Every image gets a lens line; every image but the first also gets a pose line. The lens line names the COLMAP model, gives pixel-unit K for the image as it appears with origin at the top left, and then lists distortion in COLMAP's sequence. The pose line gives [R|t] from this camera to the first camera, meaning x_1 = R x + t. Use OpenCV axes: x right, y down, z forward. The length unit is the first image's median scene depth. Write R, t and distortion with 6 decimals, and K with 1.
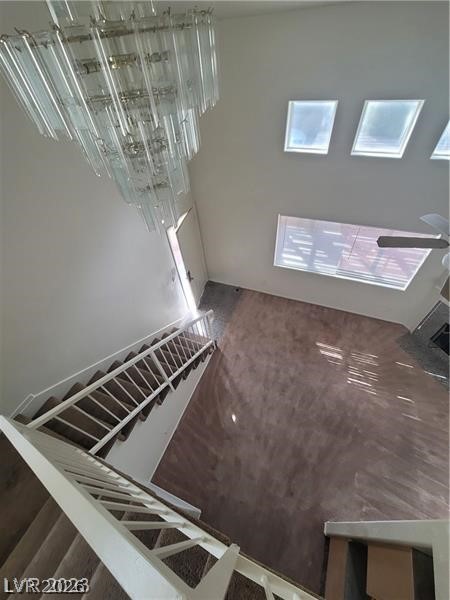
lens RADIAL K [[247.3, 0, 224.4], [0, 247.3, 297.5], [0, 0, 1]] dist [0.009166, -0.000360]
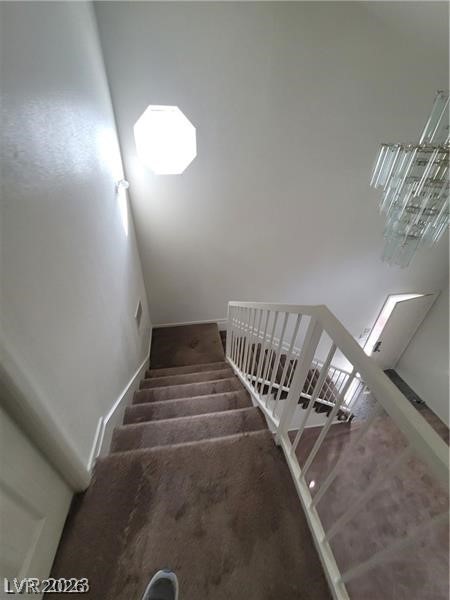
lens RADIAL K [[247.3, 0, 225.6], [0, 247.3, 301.3], [0, 0, 1]] dist [0.009166, -0.000360]
pose [[0.530063, 0.556078, -0.640165, 0.073338], [-0.669329, 0.737884, 0.086750, 0.106342], [0.520607, 0.382498, 0.763324, -0.128034]]
